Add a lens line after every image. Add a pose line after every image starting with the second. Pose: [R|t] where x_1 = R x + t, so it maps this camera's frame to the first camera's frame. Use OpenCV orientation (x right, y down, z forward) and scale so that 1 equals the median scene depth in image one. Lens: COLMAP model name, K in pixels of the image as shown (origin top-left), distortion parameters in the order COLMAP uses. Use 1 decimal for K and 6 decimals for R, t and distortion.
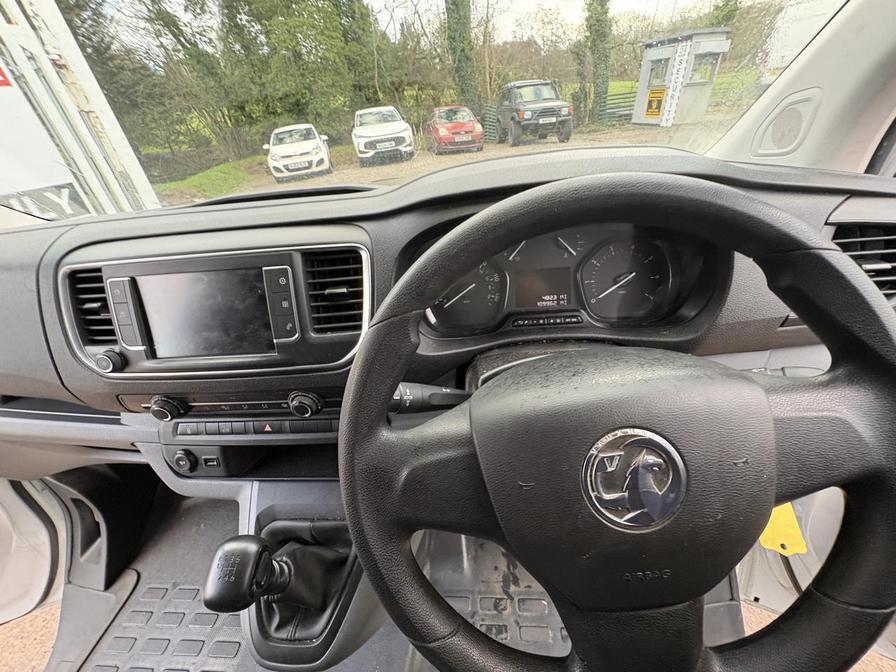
lens RADIAL K [[357.2, 0, 448.0], [0, 357.2, 336.0], [0, 0, 1]] dist [0.001307, -0.000154]
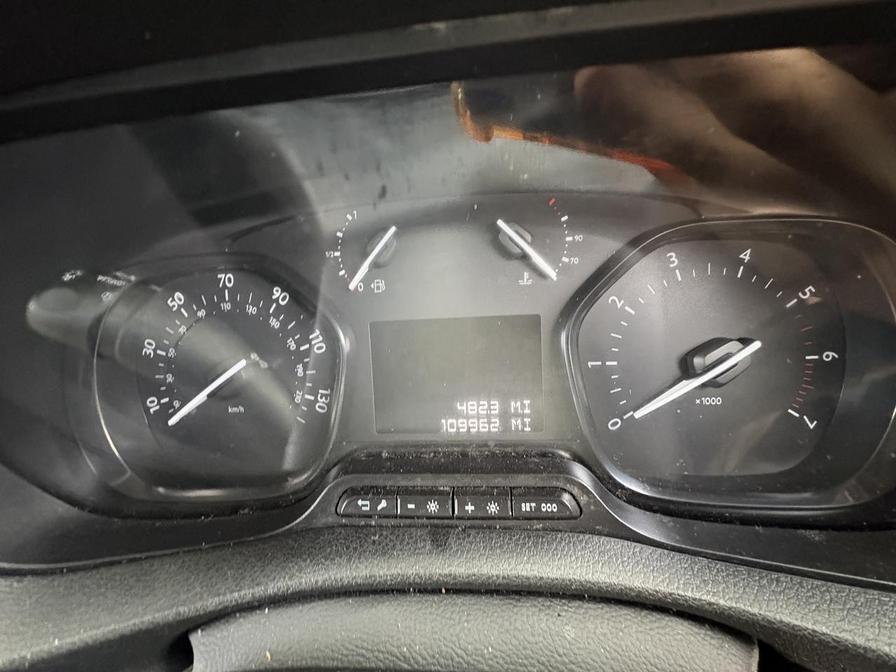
lens RADIAL K [[357.2, 0, 448.0], [0, 357.2, 336.0], [0, 0, 1]] dist [0.001307, -0.000154]
pose [[0.999688, 0.020597, -0.014141, 0.042920], [-0.021710, 0.996259, -0.083652, -0.023732], [0.012365, 0.083932, 0.996395, 0.110758]]
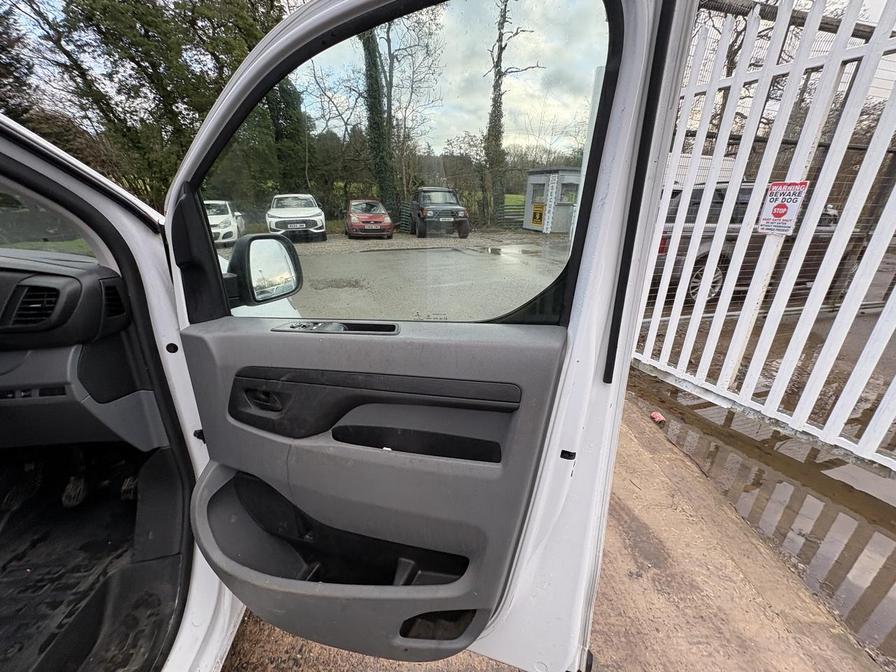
lens RADIAL K [[357.2, 0, 448.0], [0, 357.2, 336.0], [0, 0, 1]] dist [0.001307, -0.000154]
pose [[0.985670, 0.042100, 0.163345, 0.389884], [-0.006942, 0.977658, -0.210085, 0.049061], [-0.168540, 0.205941, 0.963941, -0.170276]]
